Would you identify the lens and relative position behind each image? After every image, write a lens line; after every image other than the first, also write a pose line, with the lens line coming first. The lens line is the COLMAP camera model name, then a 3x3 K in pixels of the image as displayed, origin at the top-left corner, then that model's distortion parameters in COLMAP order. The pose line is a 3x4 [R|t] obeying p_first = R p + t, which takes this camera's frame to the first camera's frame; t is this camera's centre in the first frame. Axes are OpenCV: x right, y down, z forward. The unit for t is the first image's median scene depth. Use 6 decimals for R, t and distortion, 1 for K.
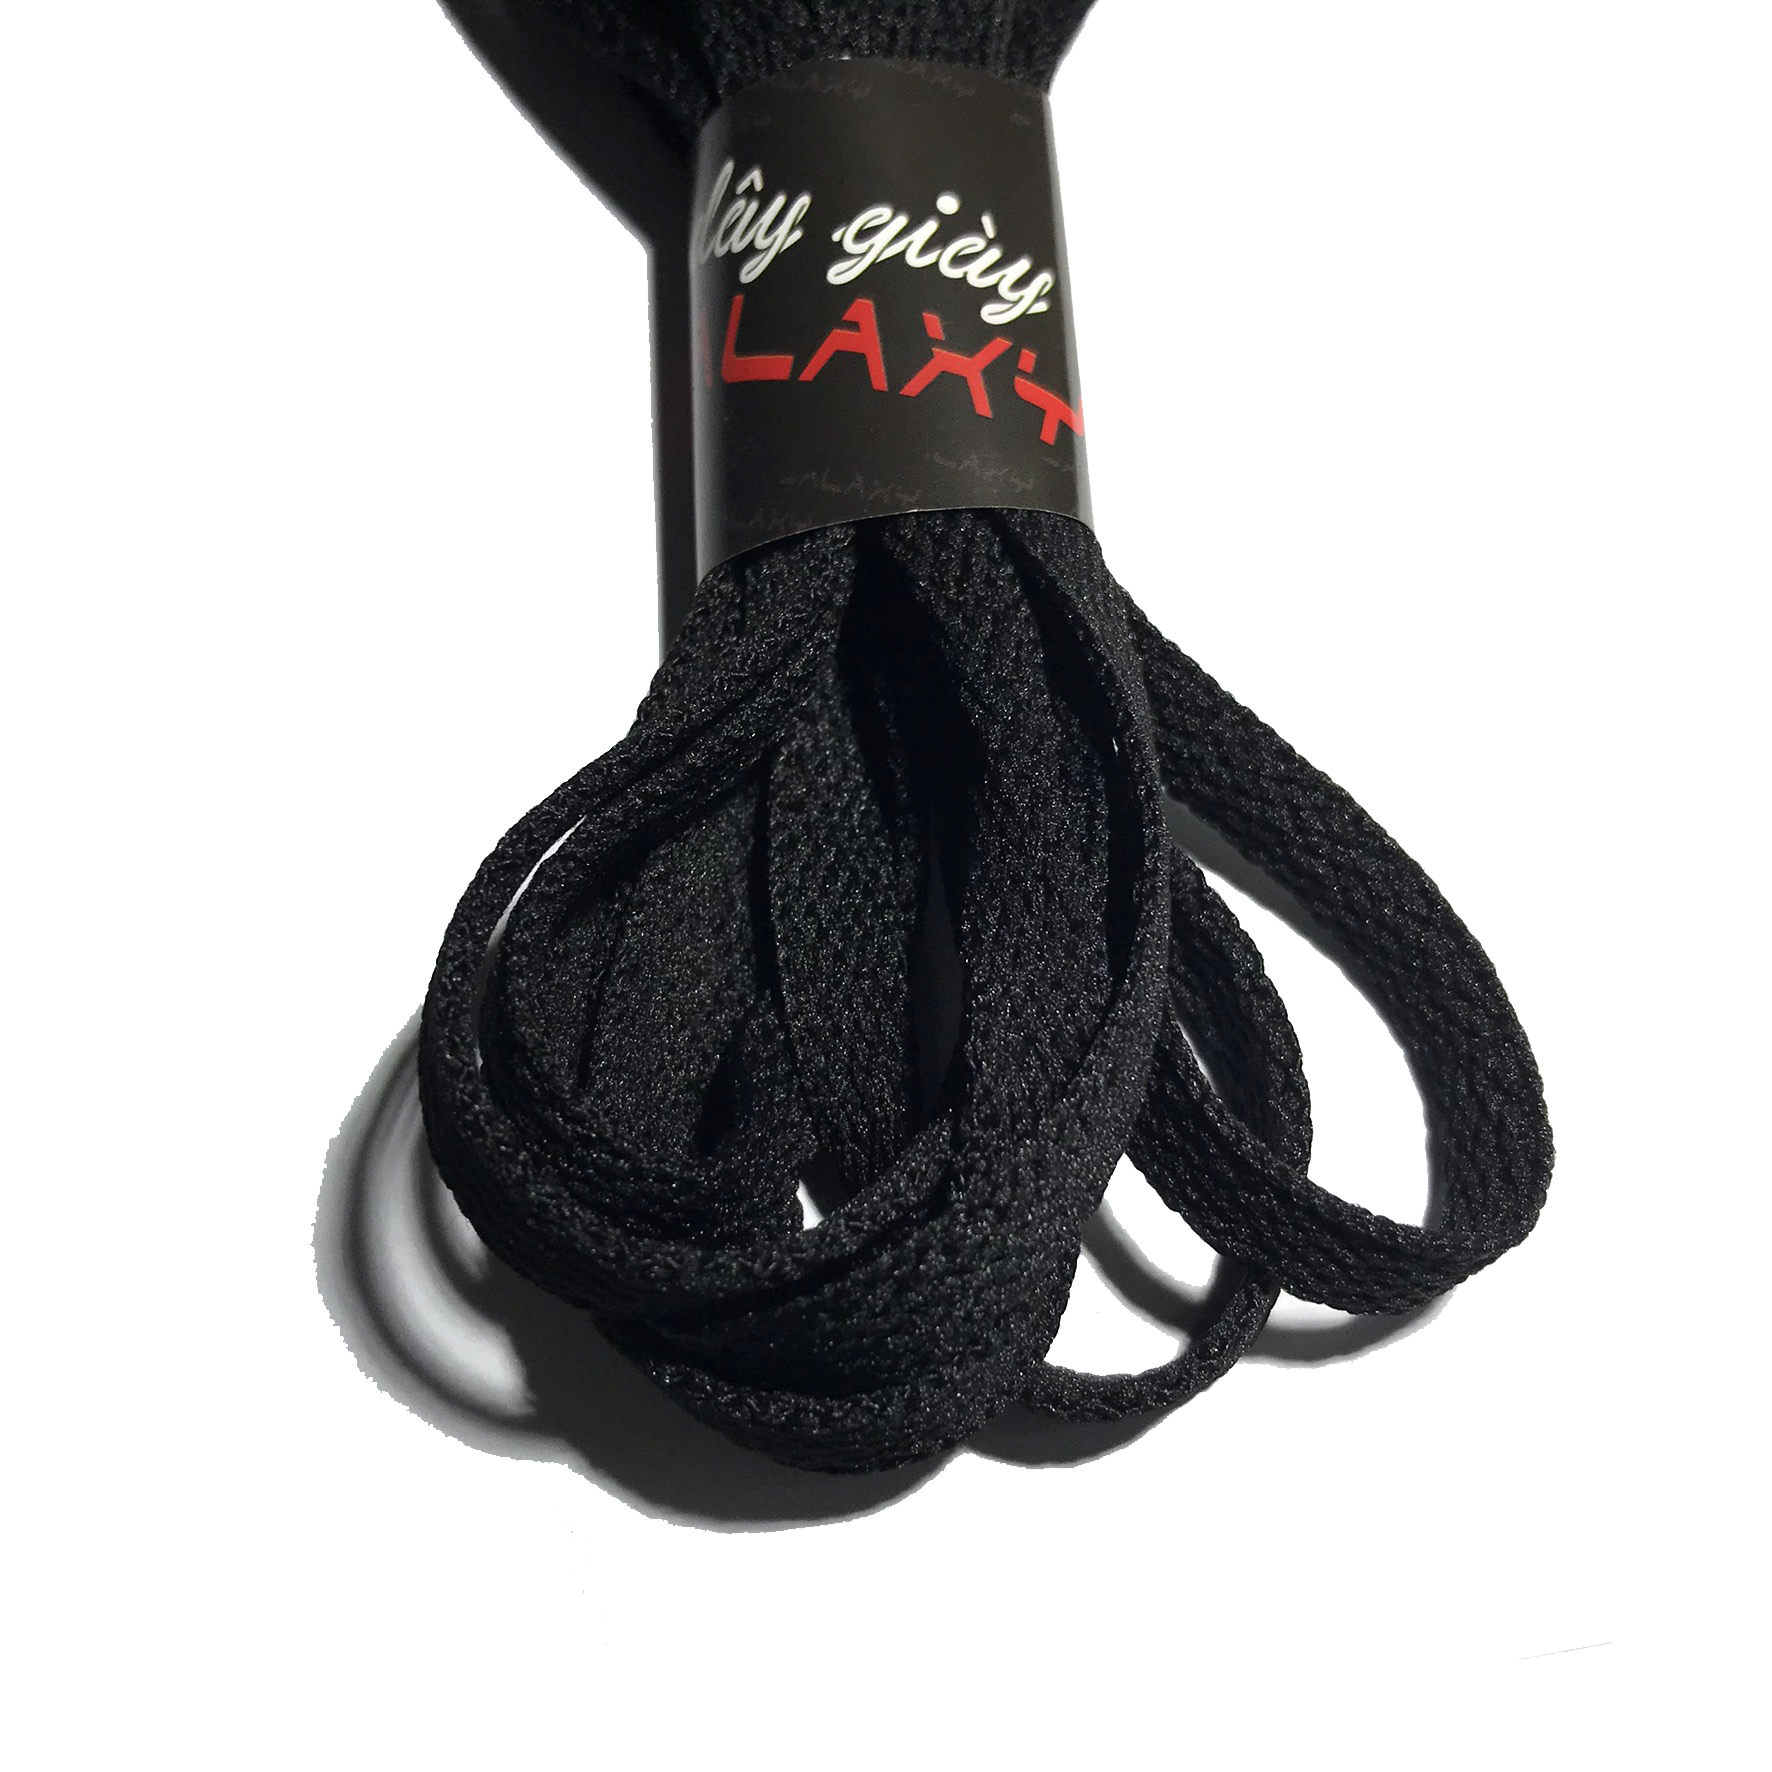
lens RADIAL K [[1937.2, 0, 925.4], [0, 1937.2, 875.0], [0, 0, 1]] dist [0.074395, 0.000000]
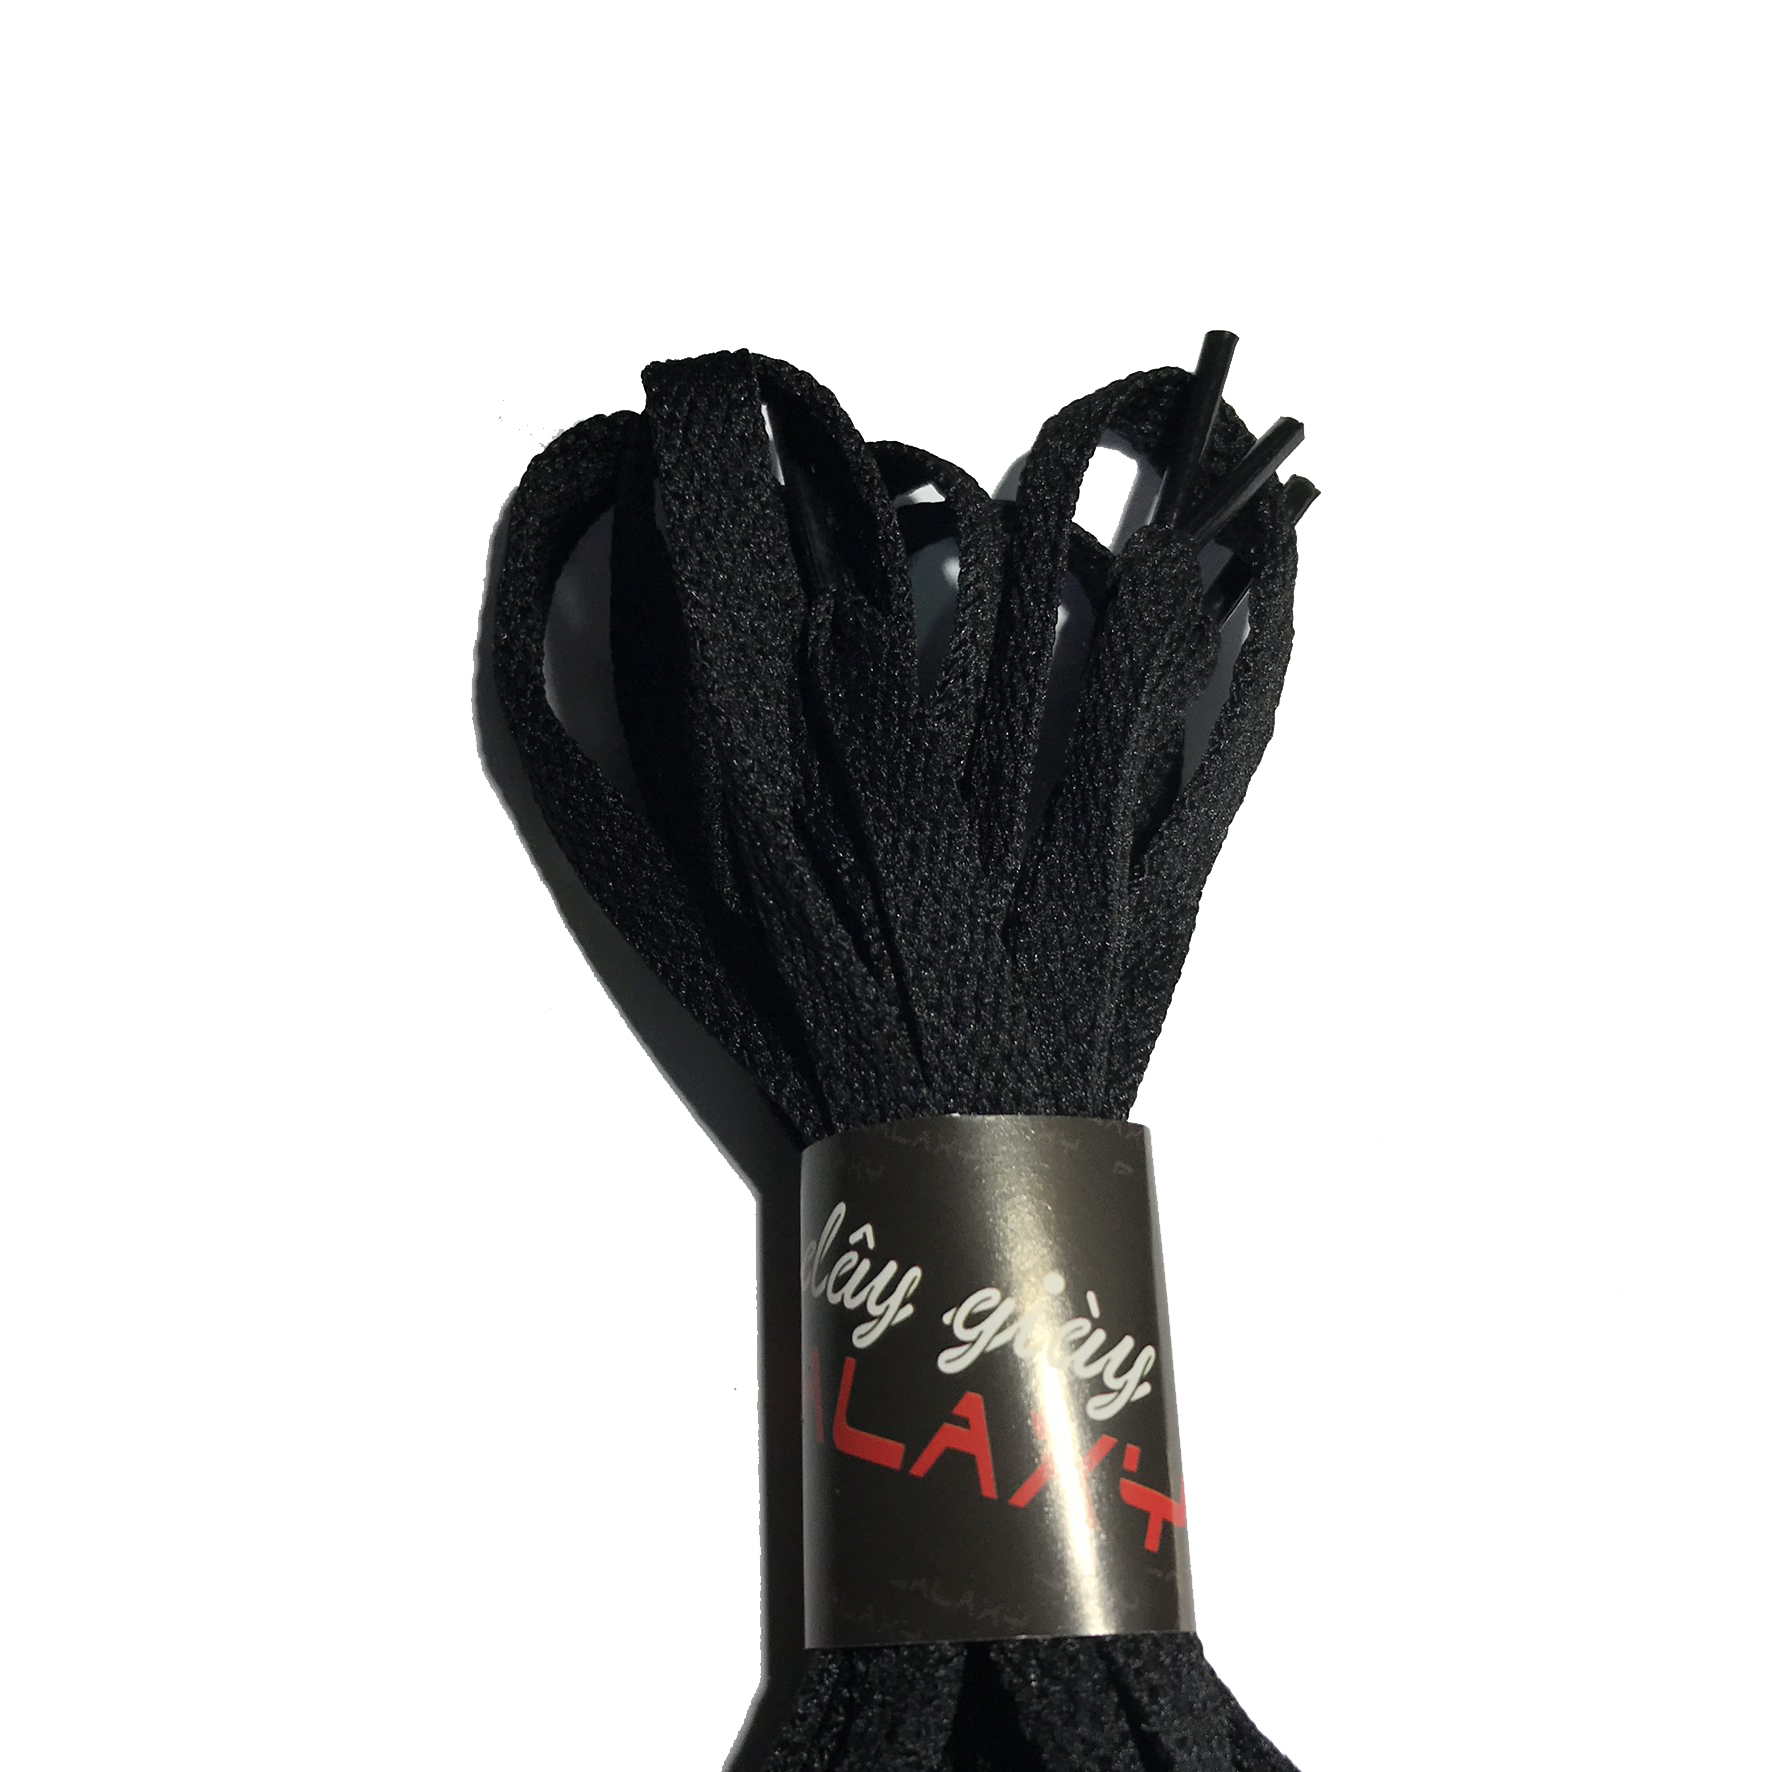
lens RADIAL K [[1937.2, 0, 868.7], [0, 1937.2, 916.3], [0, 0, 1]] dist [0.074395, 0.000000]
pose [[0.999225, 0.016134, -0.035915, -0.056881], [-0.017336, 0.999291, -0.033416, -0.538611], [0.035350, 0.034013, 0.998796, -0.045075]]
